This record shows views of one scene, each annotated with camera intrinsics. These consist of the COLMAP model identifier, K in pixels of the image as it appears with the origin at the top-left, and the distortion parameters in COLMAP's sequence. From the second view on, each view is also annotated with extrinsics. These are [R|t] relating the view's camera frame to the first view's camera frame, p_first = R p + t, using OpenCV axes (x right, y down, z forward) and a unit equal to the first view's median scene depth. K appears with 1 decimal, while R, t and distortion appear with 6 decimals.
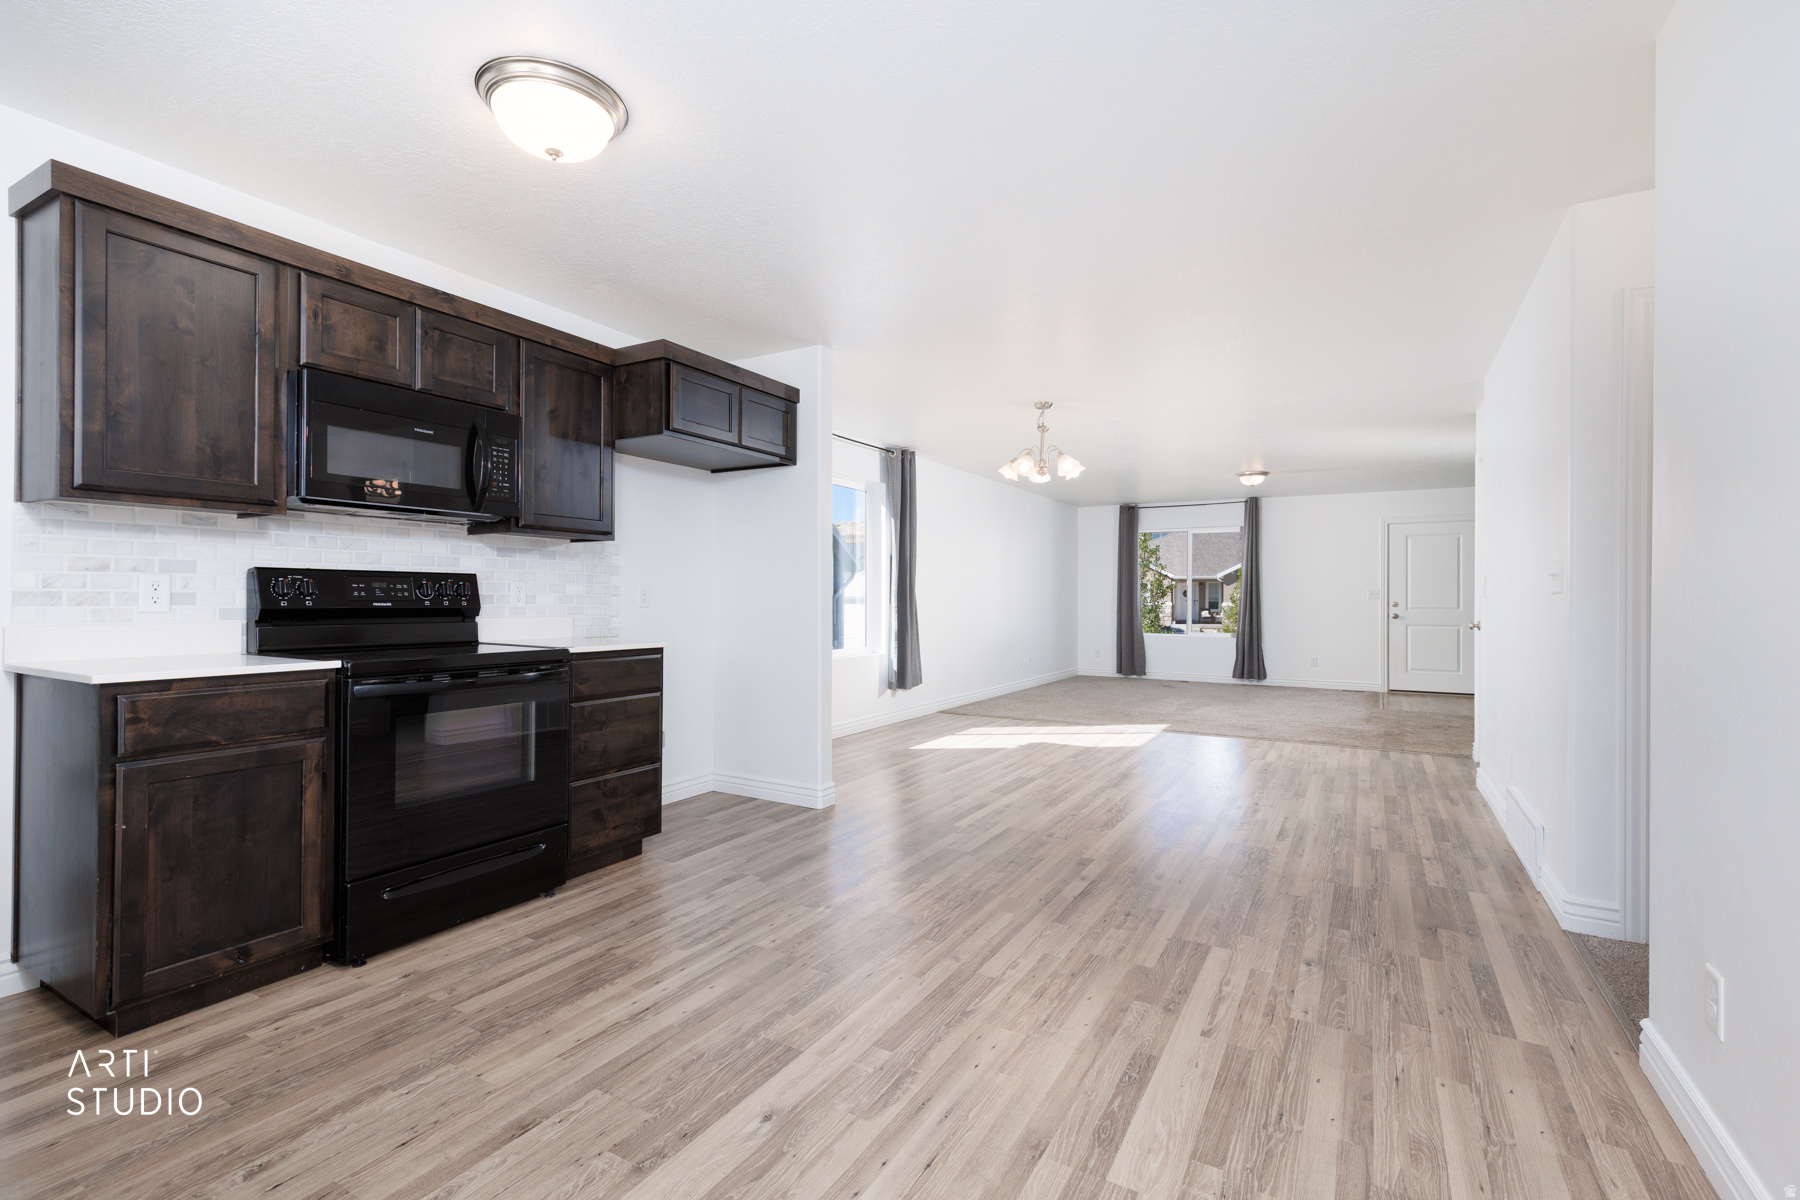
lens RADIAL K [[804.3, 0, 908.4], [0, 804.3, 597.2], [0, 0, 1]] dist [0.010060, -0.003413]
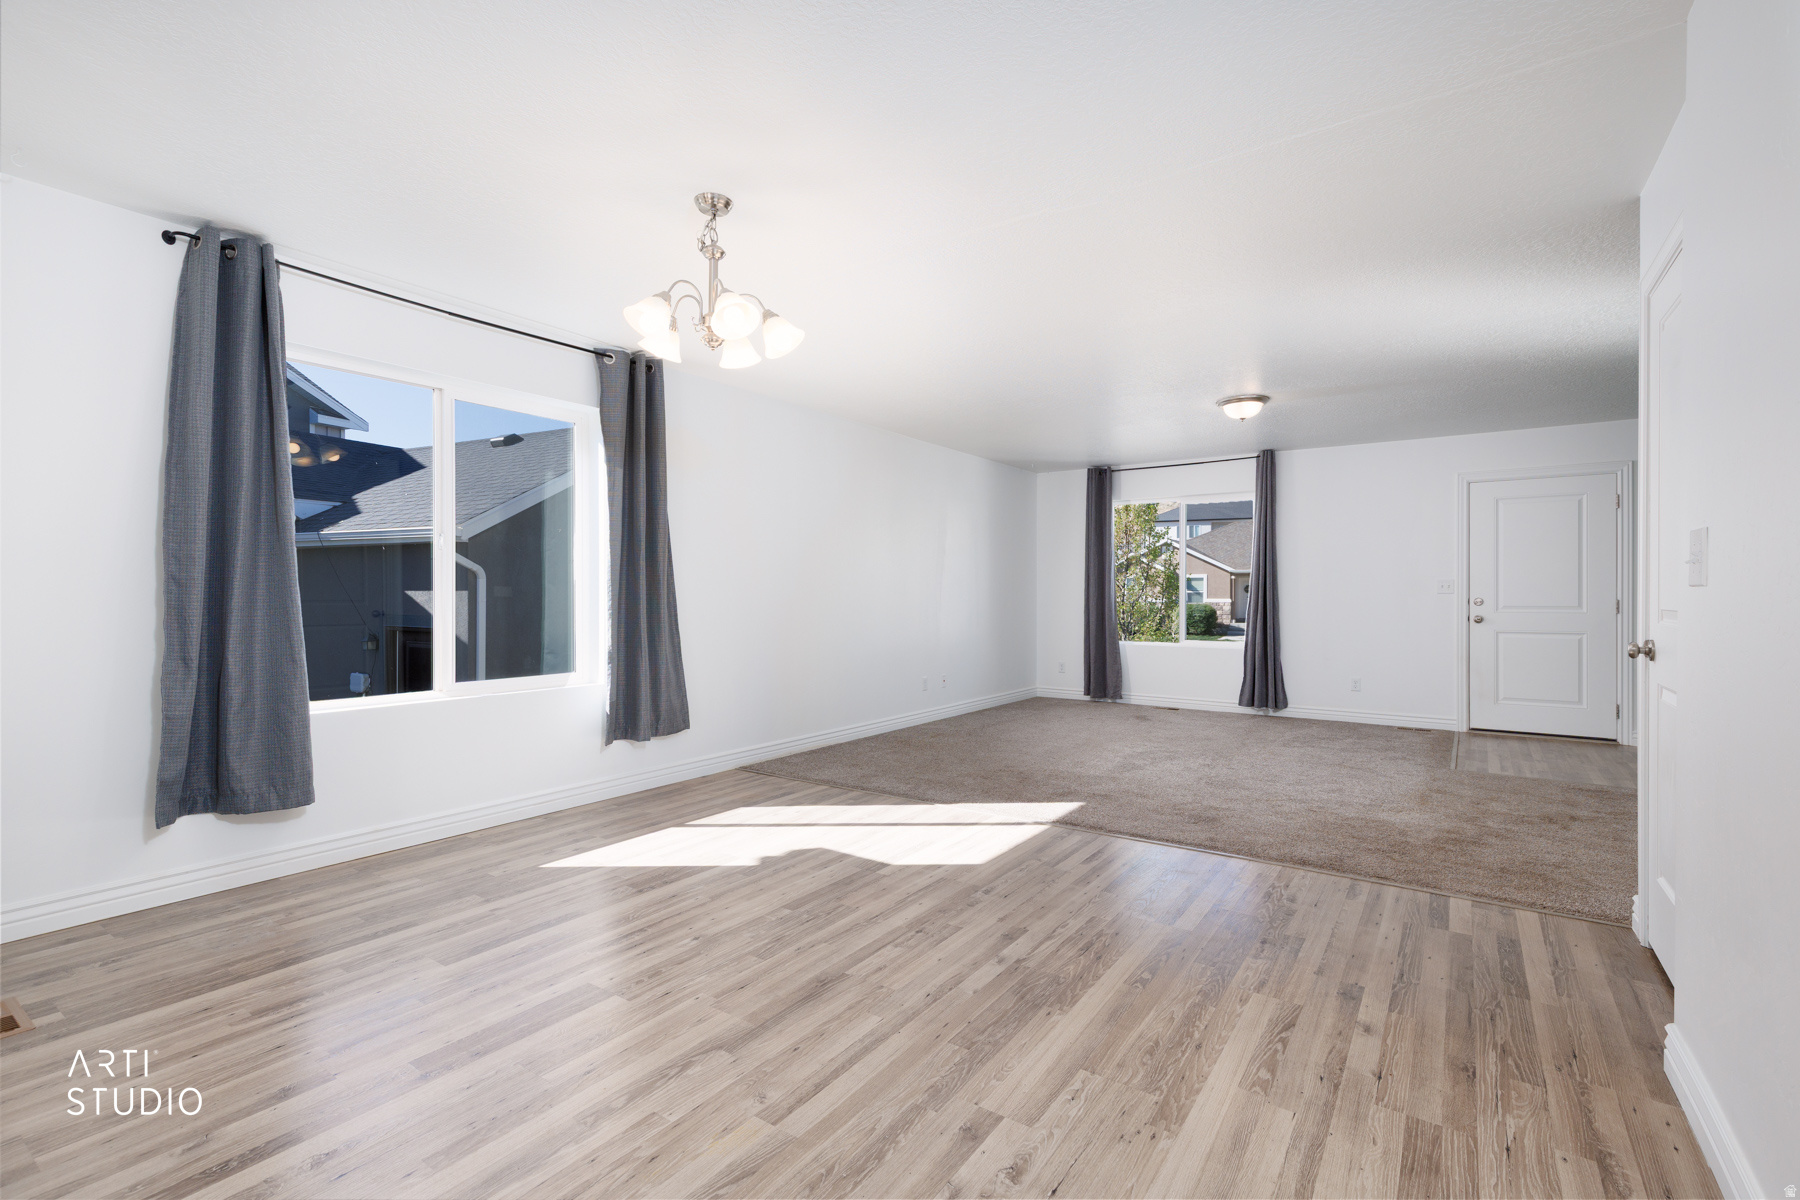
lens RADIAL K [[804.3, 0, 908.4], [0, 804.3, 597.2], [0, 0, 1]] dist [0.010060, -0.003413]
pose [[0.996483, -0.003556, -0.083718, 0.634059], [0.003874, 0.999986, 0.003638, 0.003622], [0.083704, -0.003950, 0.996483, 0.986652]]
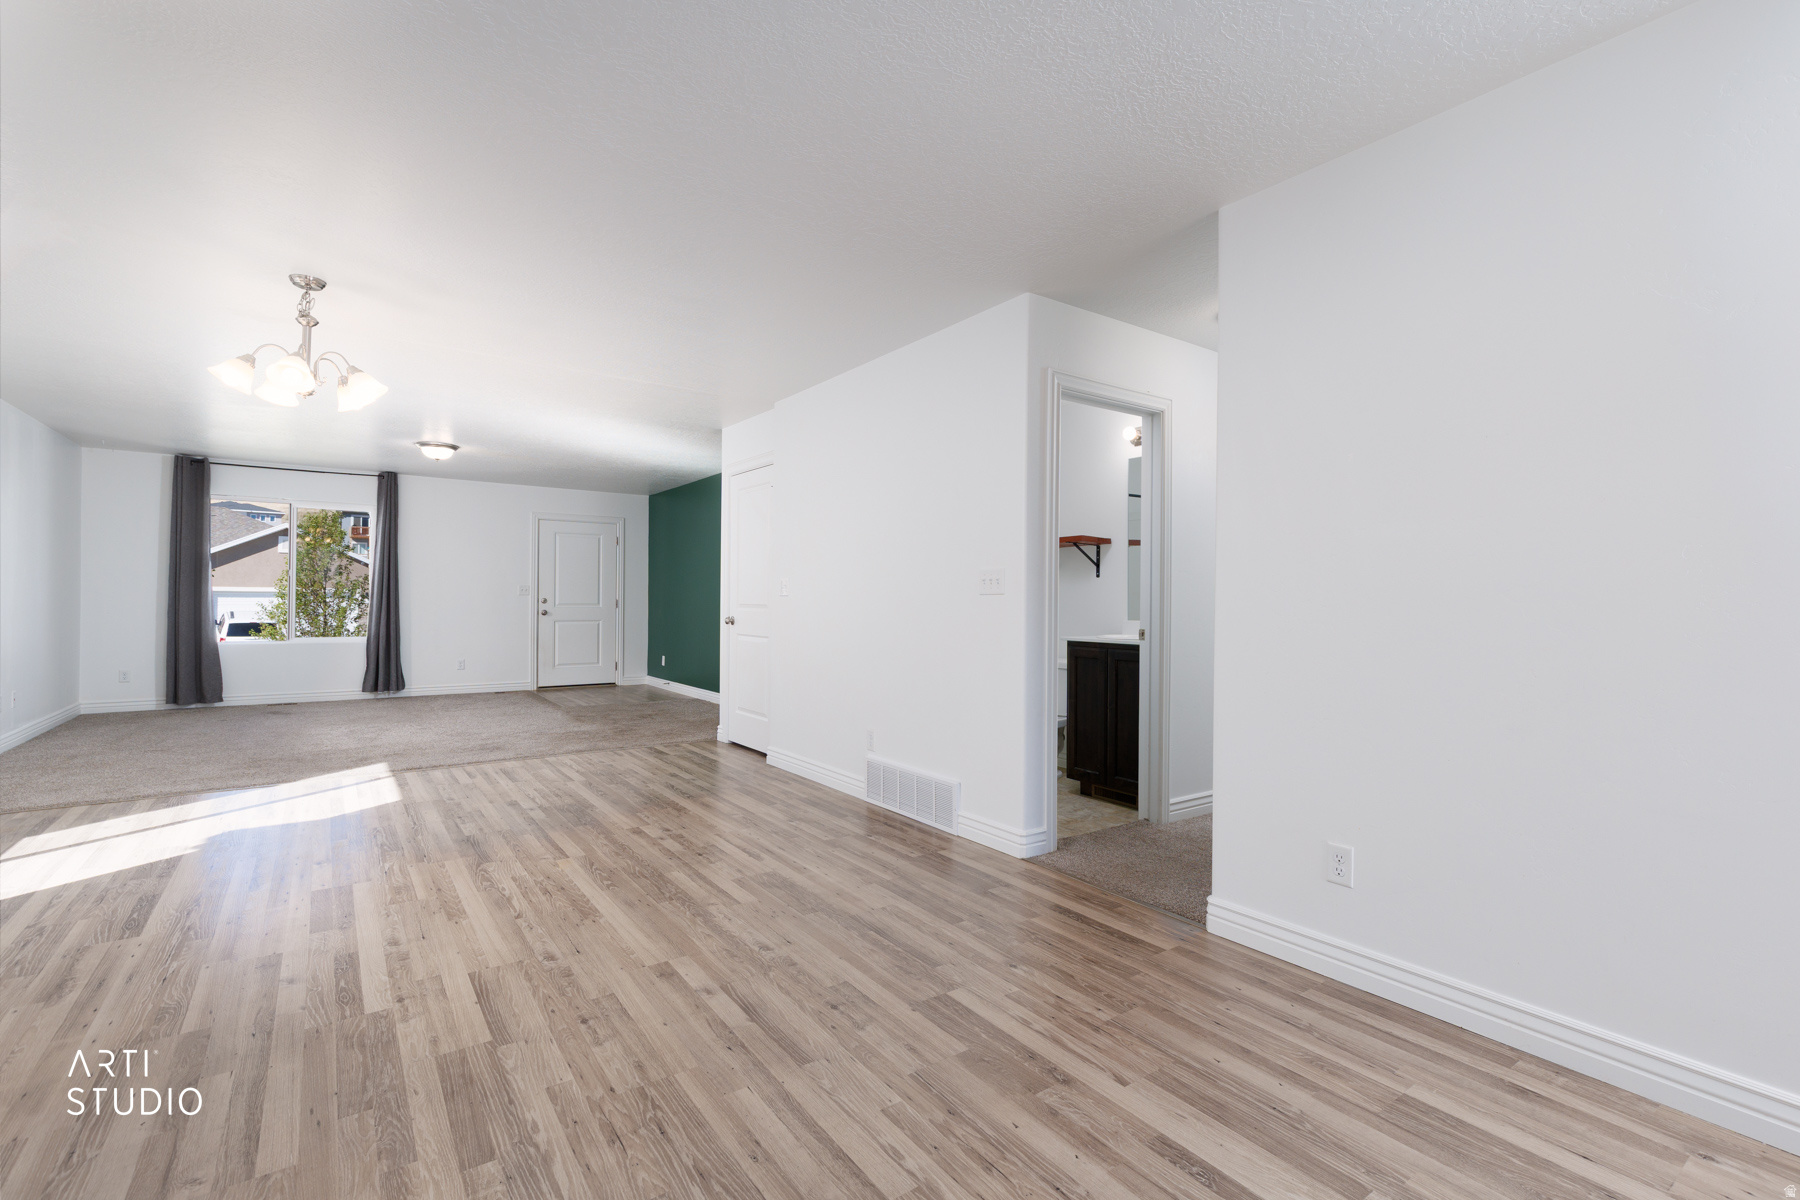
lens RADIAL K [[804.3, 0, 908.4], [0, 804.3, 597.2], [0, 0, 1]] dist [0.010060, -0.003413]
pose [[0.413276, 0.001012, 0.910605, -0.401676], [-0.007145, 0.999972, 0.002131, -0.002054], [-0.910578, -0.007387, 0.413272, 0.612942]]
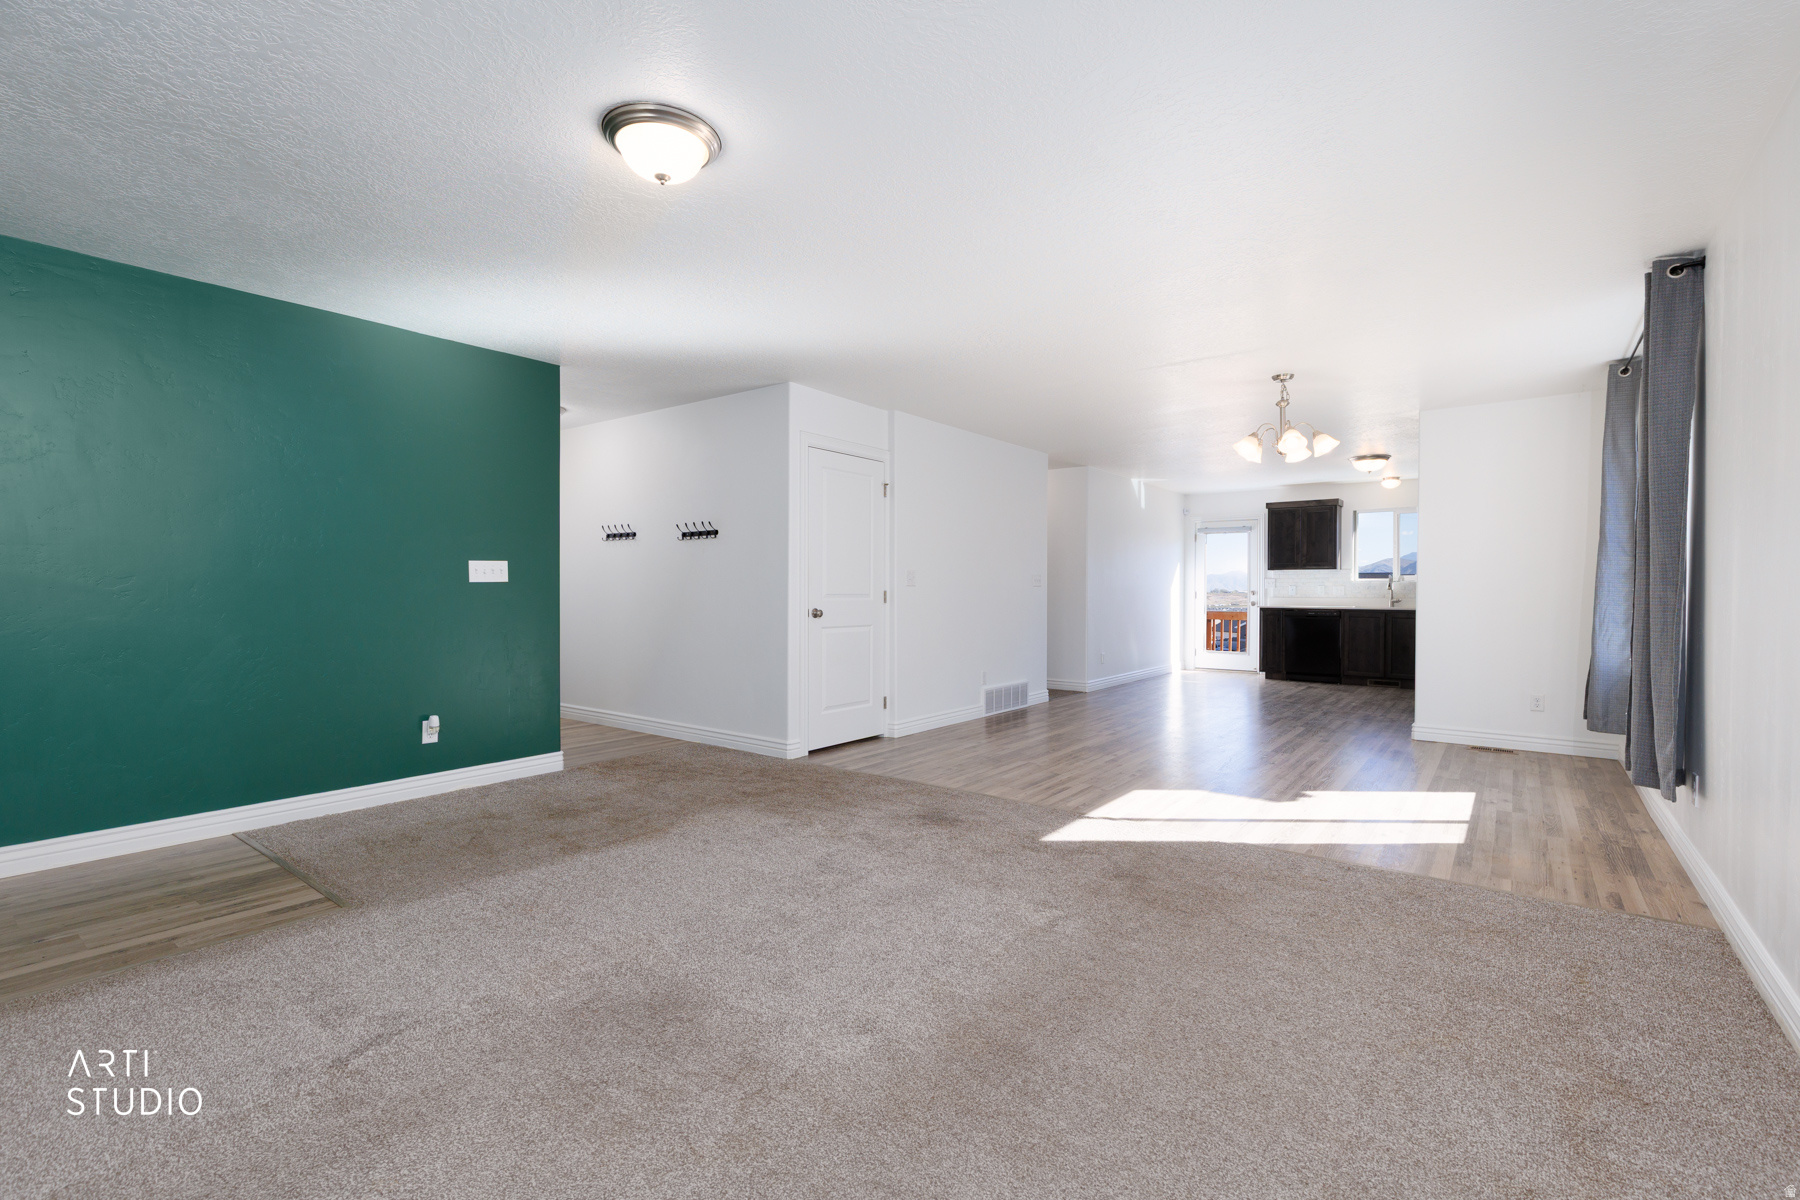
lens RADIAL K [[804.3, 0, 908.4], [0, 804.3, 597.2], [0, 0, 1]] dist [0.010060, -0.003413]
pose [[-0.991825, -0.010247, 0.127193, 0.905894], [-0.009108, 0.999913, 0.009532, 0.010708], [-0.127279, 0.008295, -0.991832, 3.787513]]
